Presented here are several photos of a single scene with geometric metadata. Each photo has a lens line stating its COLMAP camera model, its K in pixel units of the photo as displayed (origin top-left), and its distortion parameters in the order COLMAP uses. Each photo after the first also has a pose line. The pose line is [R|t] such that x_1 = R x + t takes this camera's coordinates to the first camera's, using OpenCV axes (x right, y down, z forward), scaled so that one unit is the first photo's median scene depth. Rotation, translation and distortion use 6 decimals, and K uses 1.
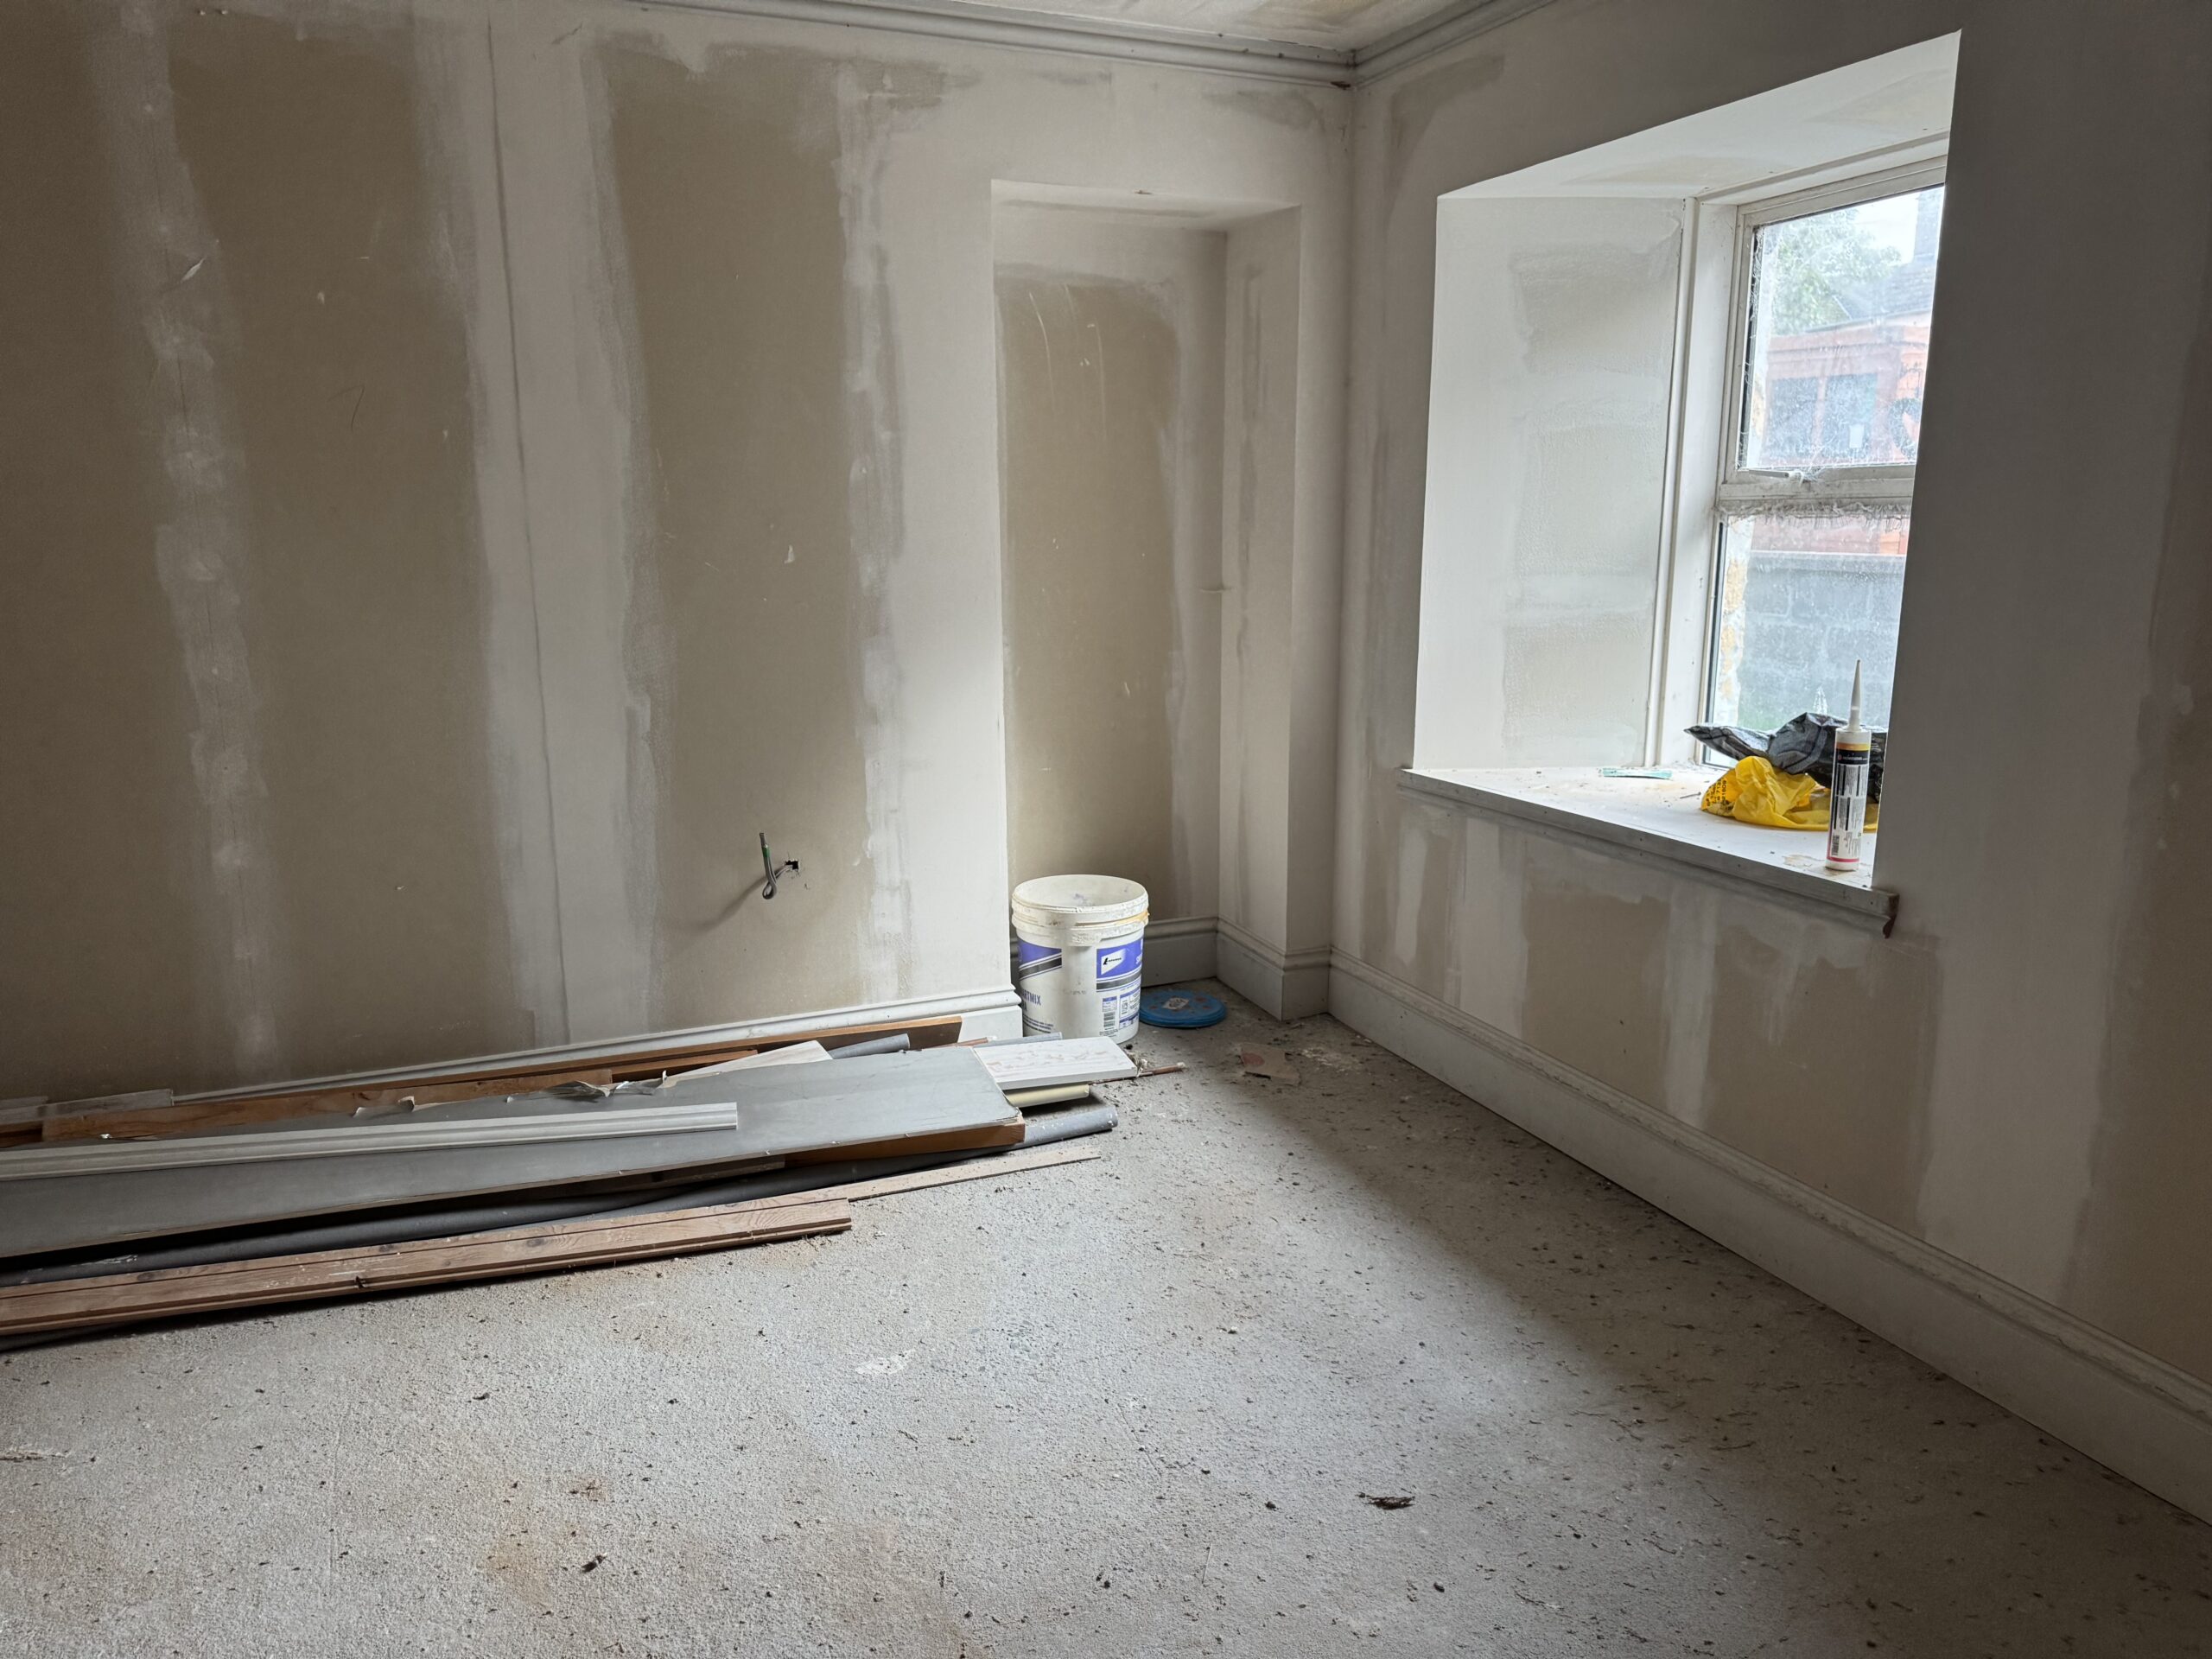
lens RADIAL K [[1567.1, 0, 1092.8], [0, 1567.1, 828.6], [0, 0, 1]] dist [0.178746, -0.287306]
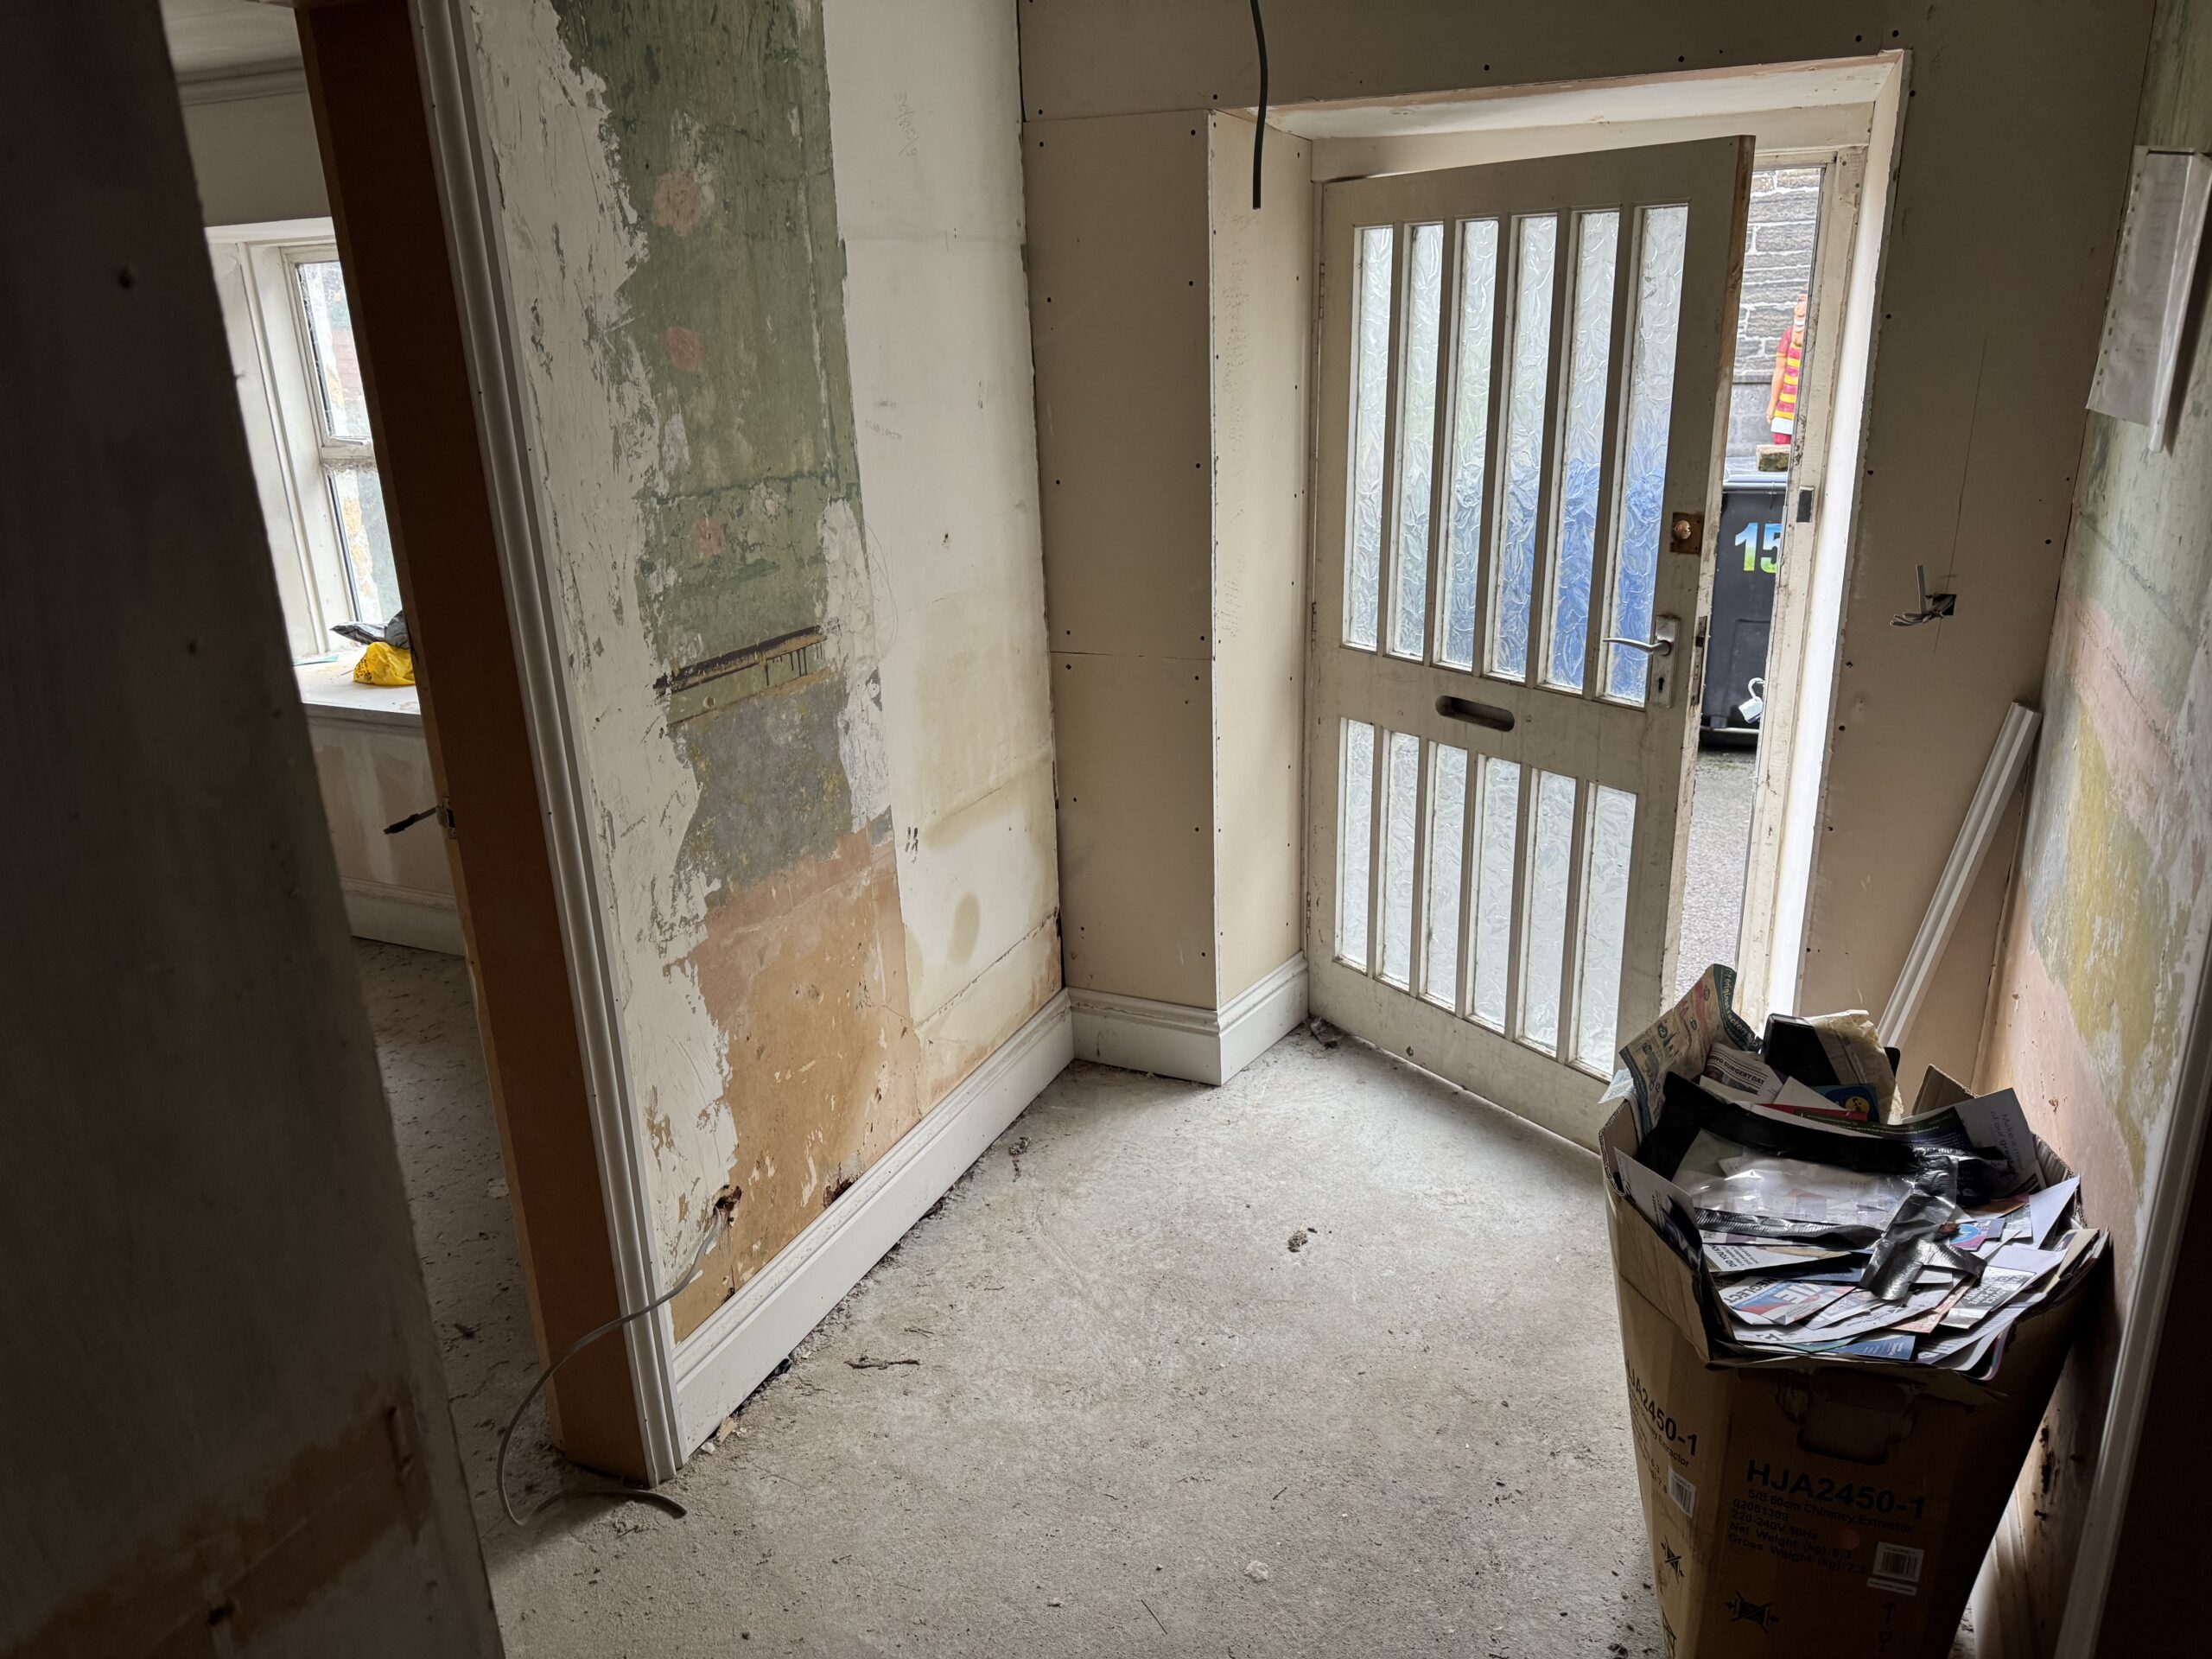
lens RADIAL K [[1551.6, 0, 1106.0], [0, 1551.6, 829.5], [0, 0, 1]] dist [-0.003633, -0.000375]
pose [[0.723121, -0.242093, 0.646905, -0.084646], [0.170692, 0.970150, 0.172259, -0.007457], [-0.669298, -0.014143, 0.742860, -0.567424]]
